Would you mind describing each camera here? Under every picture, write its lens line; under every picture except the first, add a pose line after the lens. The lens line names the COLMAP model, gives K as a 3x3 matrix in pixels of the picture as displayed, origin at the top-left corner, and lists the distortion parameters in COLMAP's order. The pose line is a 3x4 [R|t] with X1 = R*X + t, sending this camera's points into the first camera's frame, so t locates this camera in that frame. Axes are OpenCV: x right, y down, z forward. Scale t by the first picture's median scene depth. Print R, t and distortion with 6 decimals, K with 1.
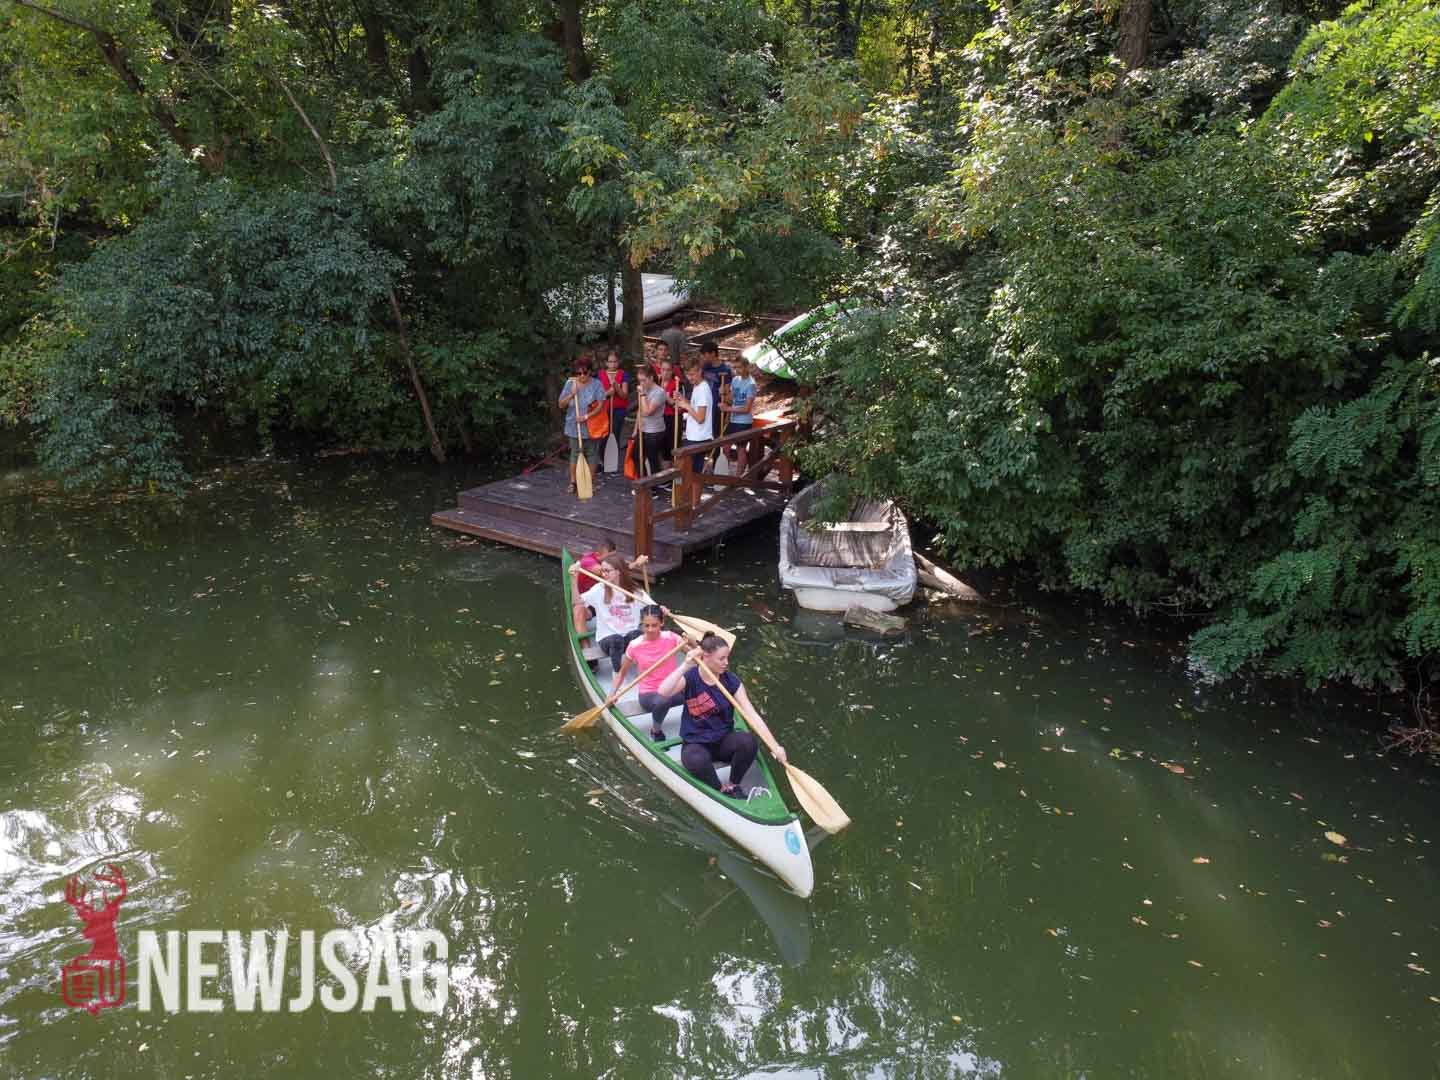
lens RADIAL K [[1103.9, 0, 717.8], [0, 1103.9, 560.7], [0, 0, 1]] dist [0.011704, -0.004622]
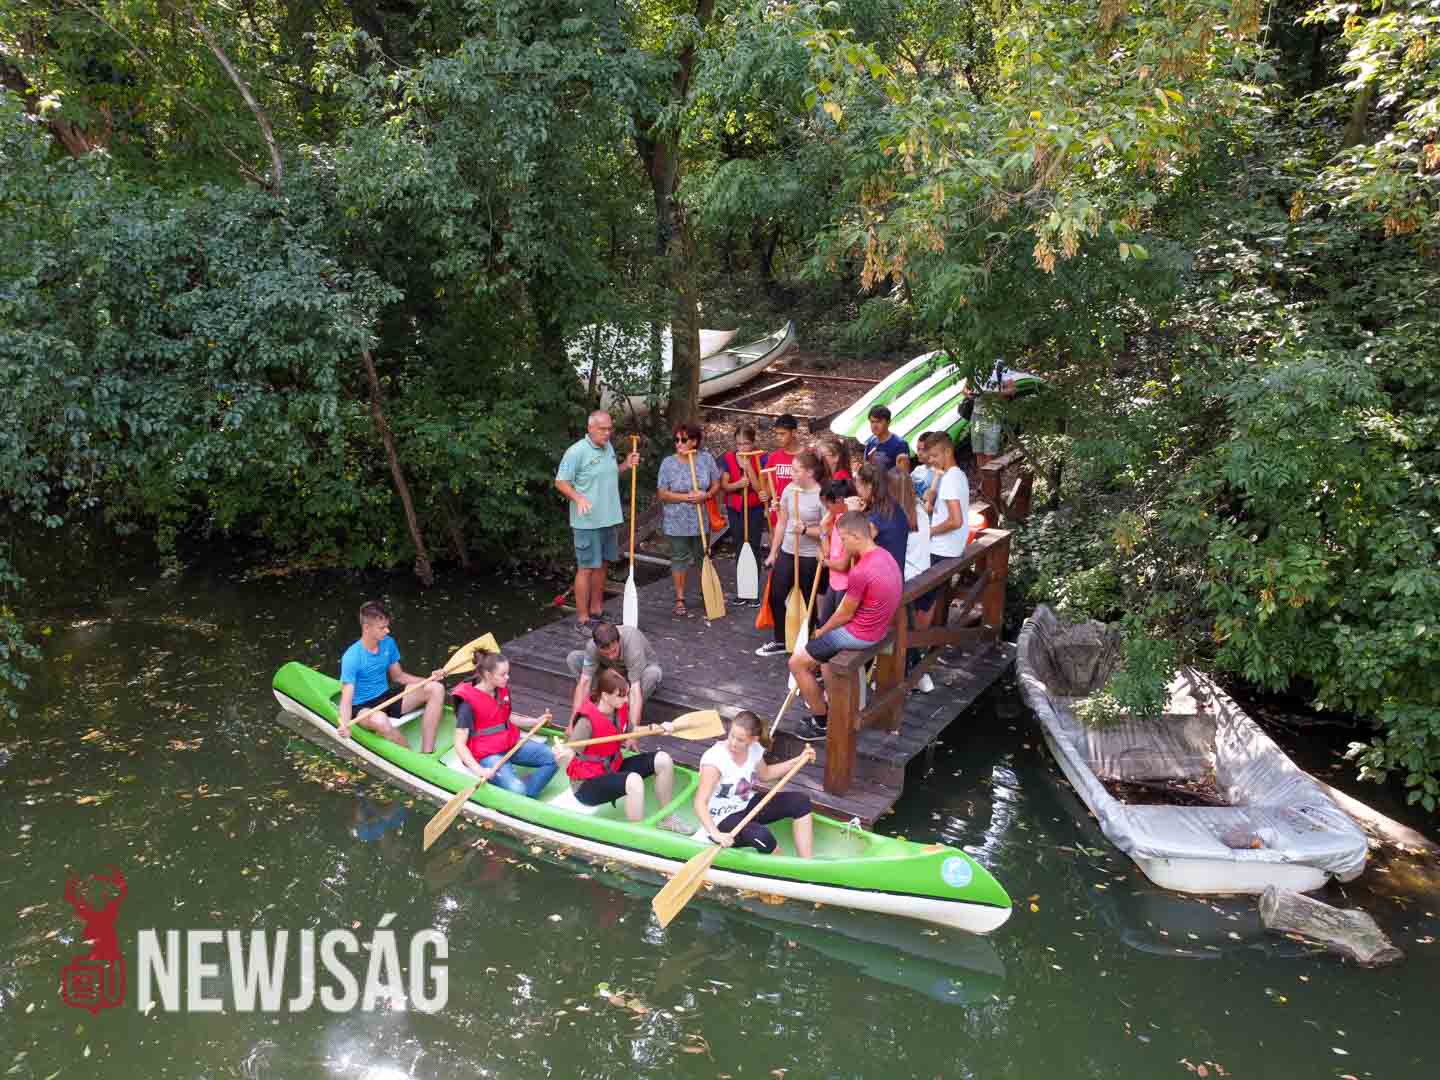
lens RADIAL K [[1093.5, 0, 701.6], [0, 1093.5, 542.0], [0, 0, 1]] dist [0.007518, 0.004400]
pose [[0.997555, -0.020461, 0.066828, -0.161114], [0.024493, 0.997893, -0.060083, -0.089495], [-0.065458, 0.061573, 0.995954, 0.392018]]
